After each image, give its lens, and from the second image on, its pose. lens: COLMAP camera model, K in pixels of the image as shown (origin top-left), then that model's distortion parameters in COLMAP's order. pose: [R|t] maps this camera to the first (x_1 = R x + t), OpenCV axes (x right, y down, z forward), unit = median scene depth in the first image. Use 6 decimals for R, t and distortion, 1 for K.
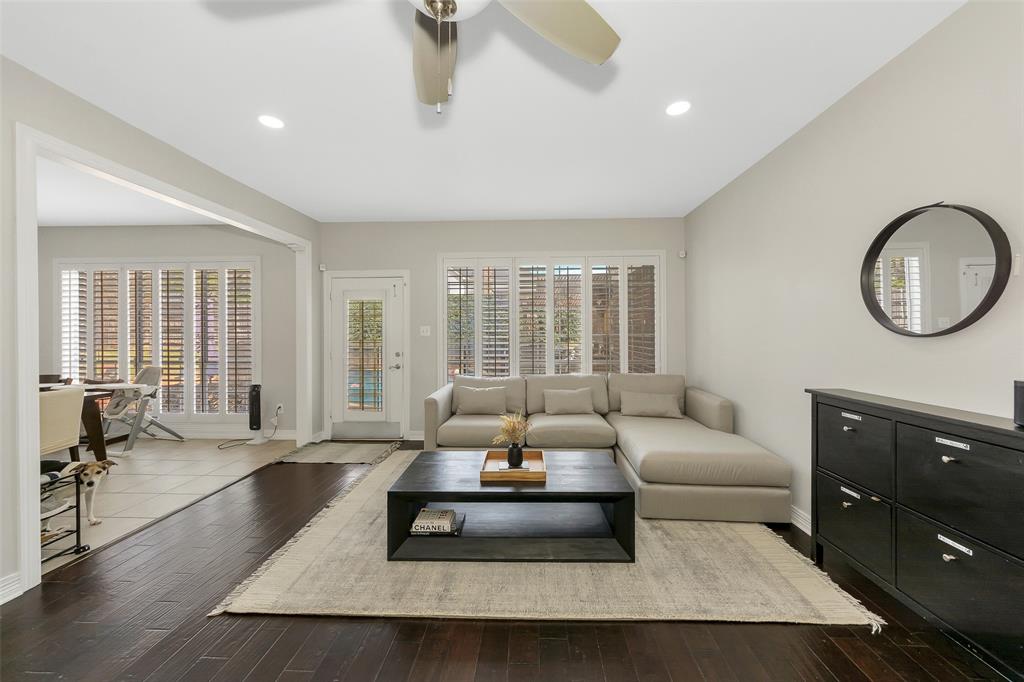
lens RADIAL K [[369.8, 0, 516.5], [0, 369.8, 319.7], [0, 0, 1]] dist [-0.000361, -0.000179]
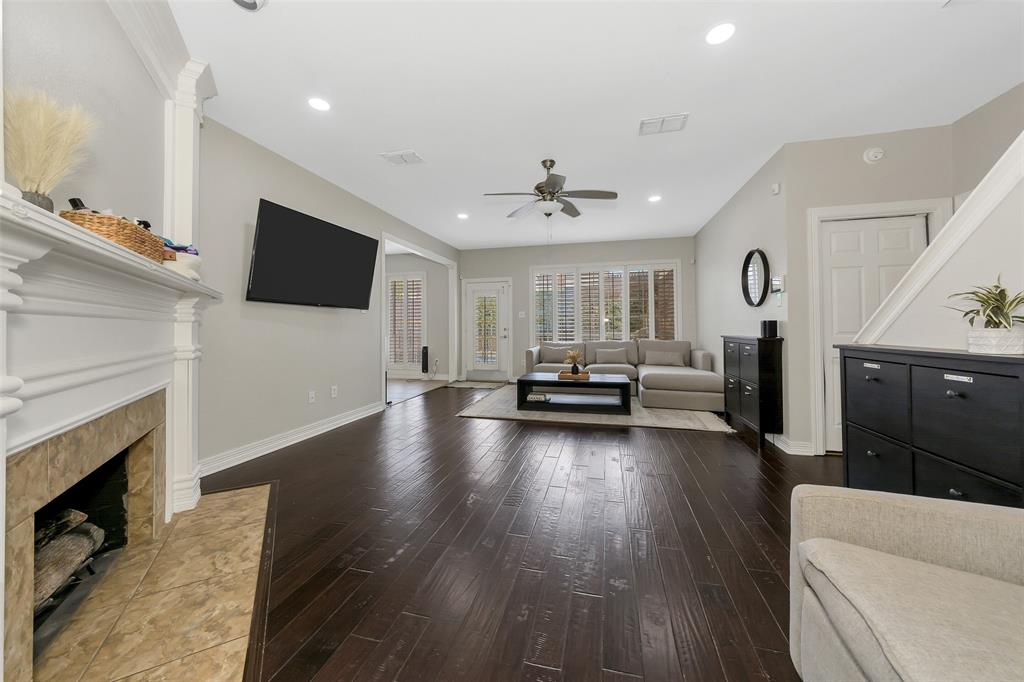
lens RADIAL K [[369.8, 0, 516.5], [0, 369.8, 319.7], [0, 0, 1]] dist [-0.000361, -0.000179]
pose [[0.980999, -0.005130, -0.193943, 0.043512], [0.006394, 0.999962, 0.005892, 0.044549], [0.193905, -0.007020, 0.980995, -0.604410]]
